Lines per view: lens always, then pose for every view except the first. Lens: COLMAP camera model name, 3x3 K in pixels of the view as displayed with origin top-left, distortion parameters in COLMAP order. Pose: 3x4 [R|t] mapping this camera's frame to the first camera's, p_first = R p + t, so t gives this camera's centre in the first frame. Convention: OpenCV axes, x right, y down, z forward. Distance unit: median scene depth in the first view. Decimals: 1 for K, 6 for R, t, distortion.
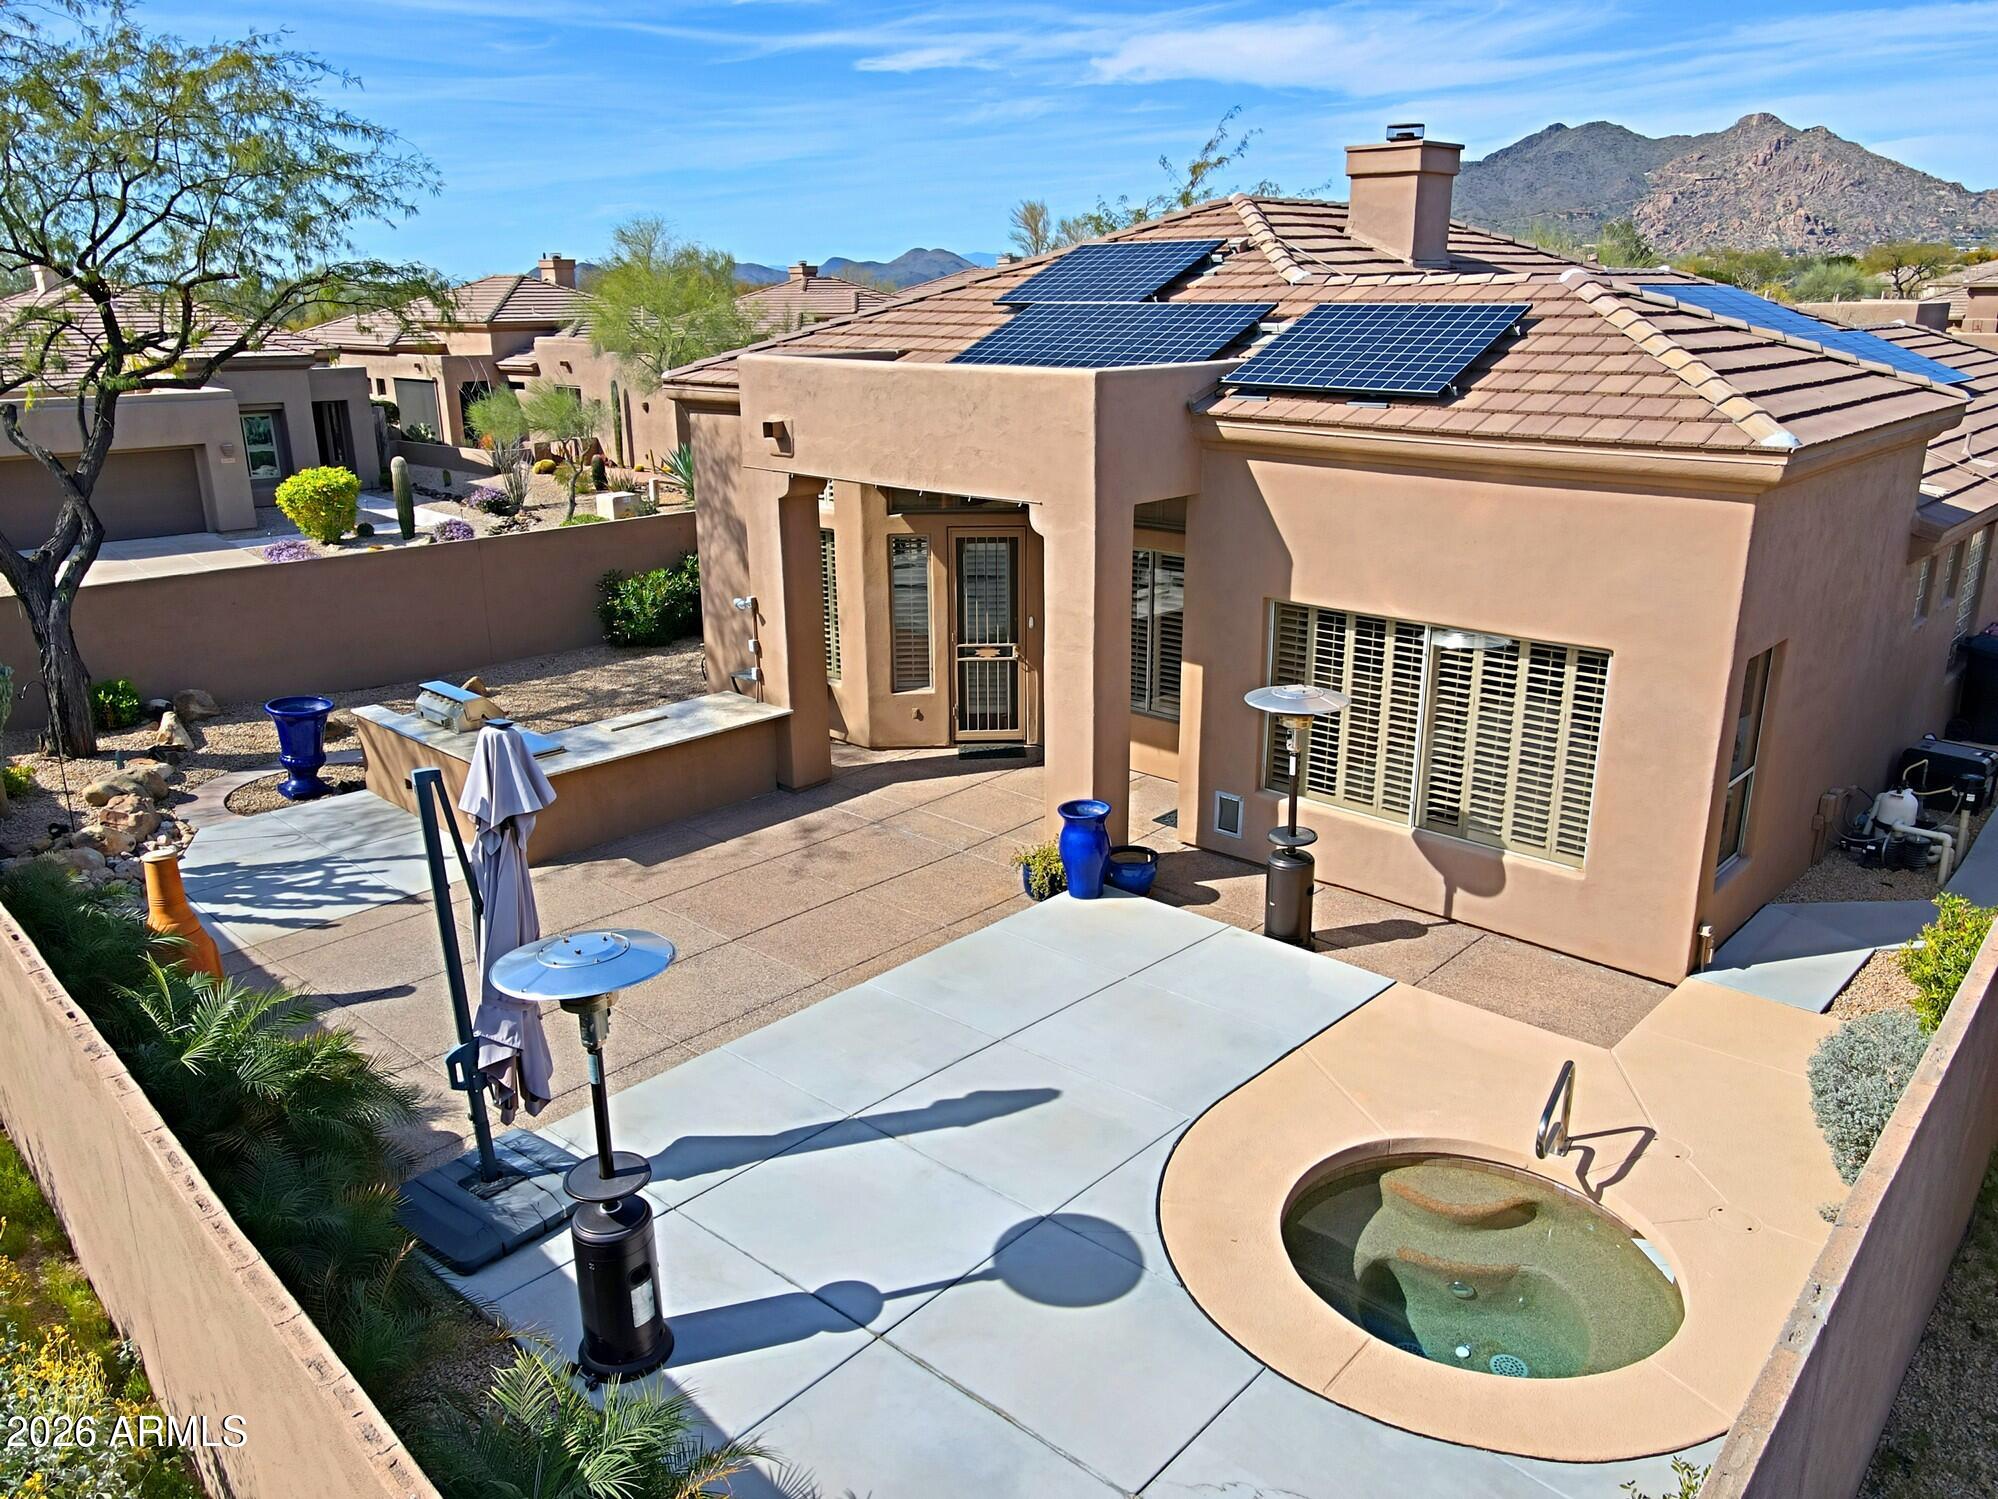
lens RADIAL K [[1484.0, 0, 989.2], [0, 1484.0, 749.0], [0, 0, 1]] dist [0.007208, 0.008568]
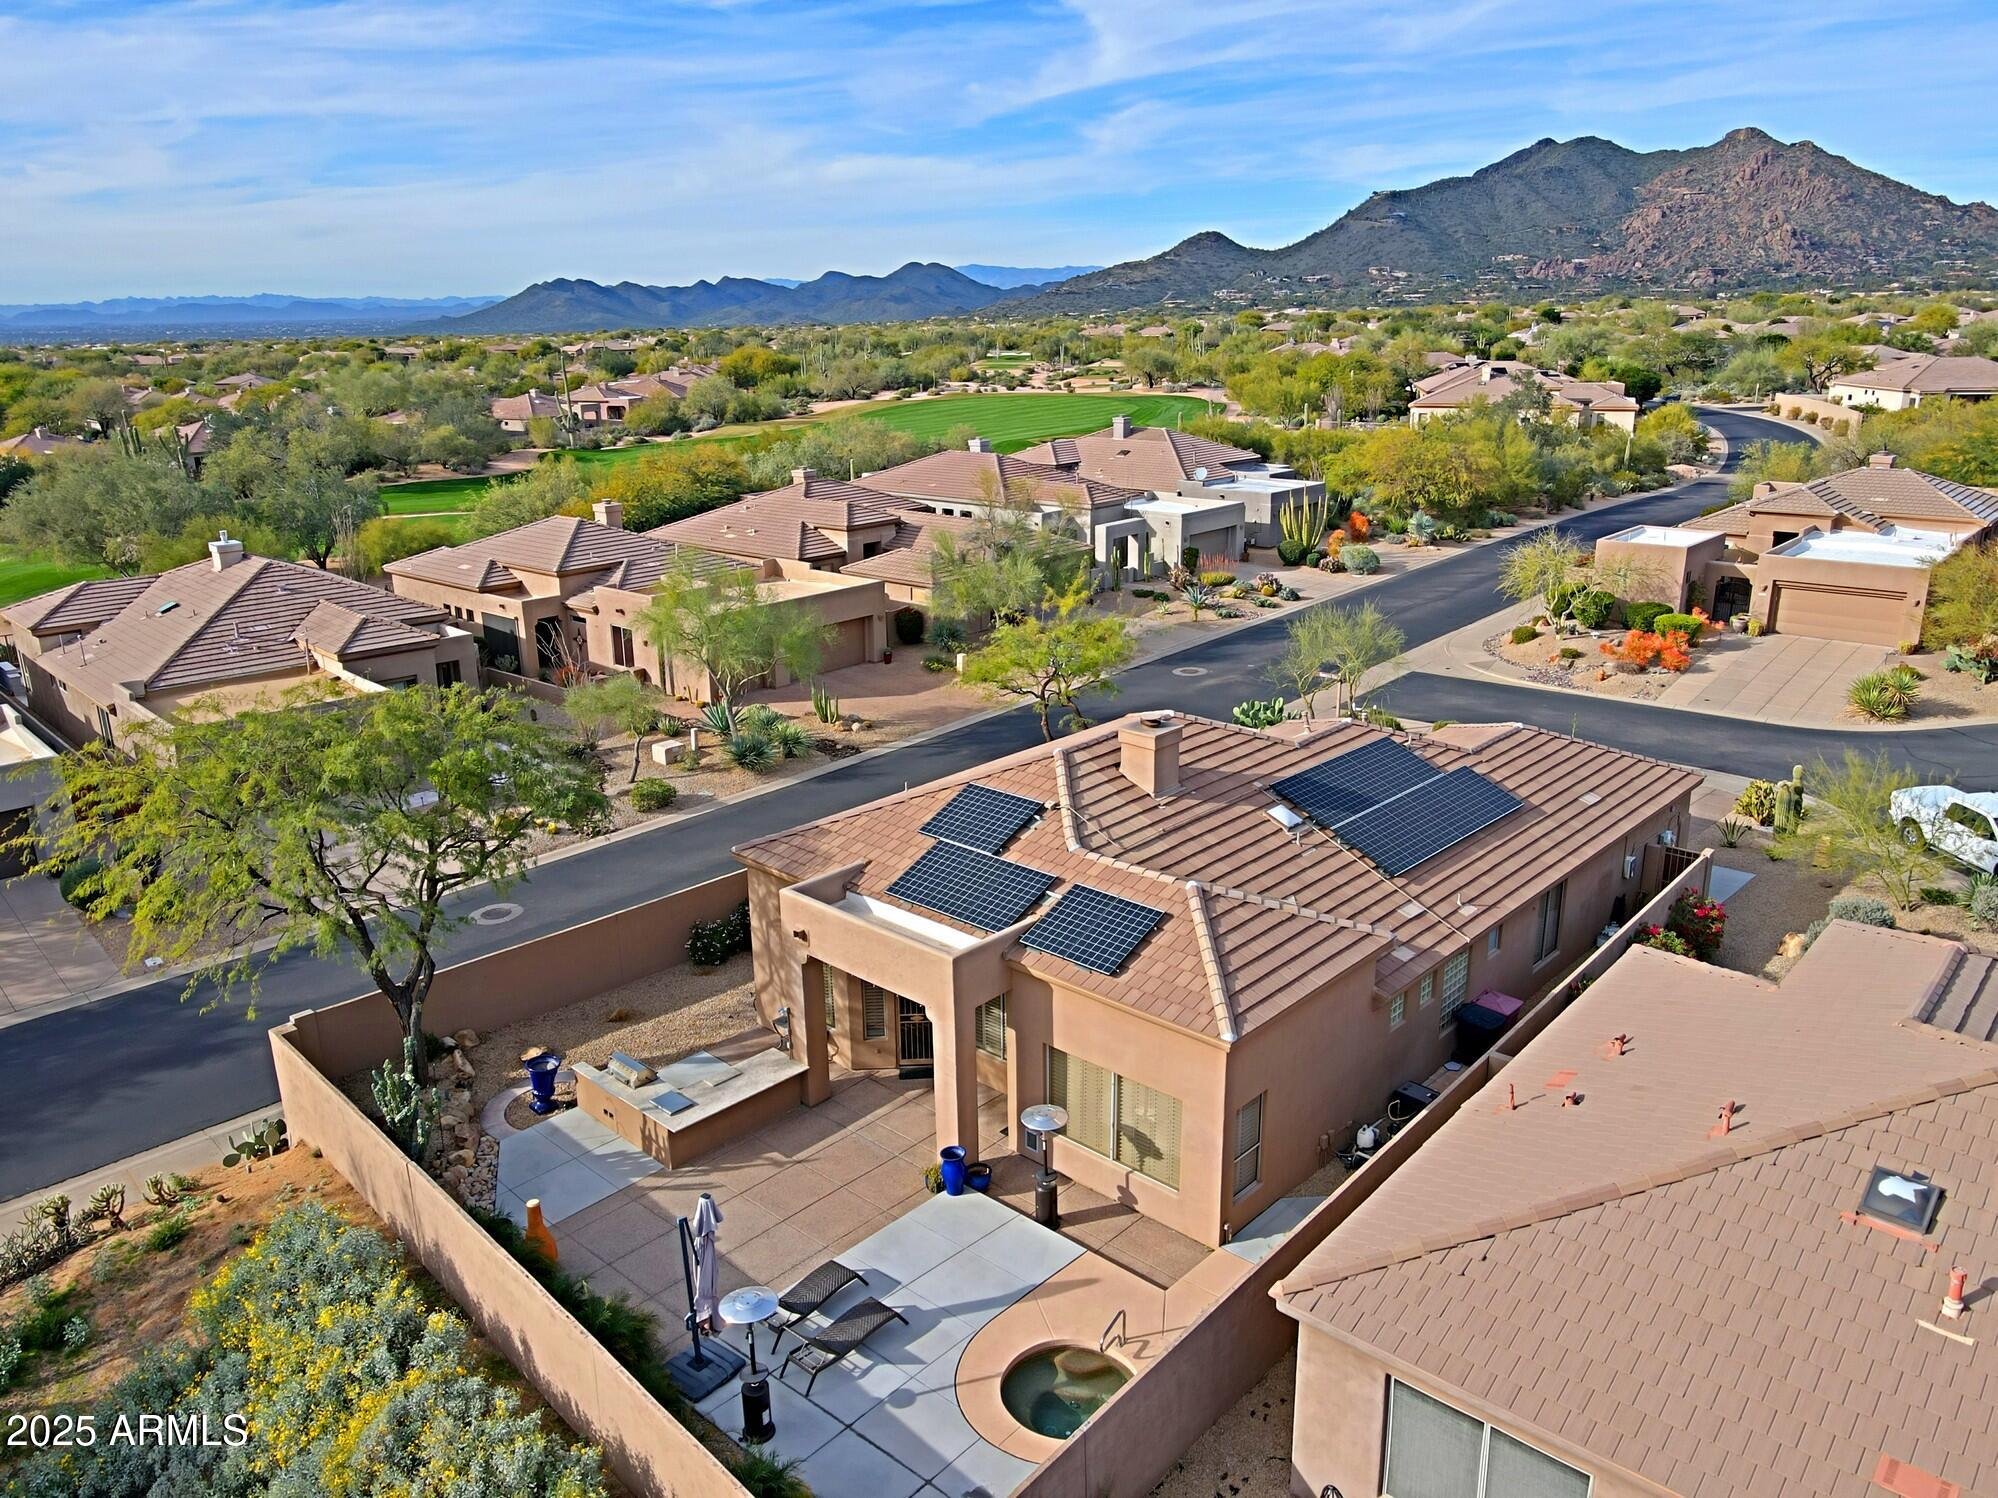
lens RADIAL K [[1484.0, 0, 989.2], [0, 1484.0, 748.5], [0, 0, 1]] dist [0.007208, 0.008568]
pose [[0.999988, -0.004824, 0.000962, 0.065428], [0.004830, 0.999972, -0.005700, -0.289136], [-0.000935, 0.005705, 0.999983, -0.606027]]
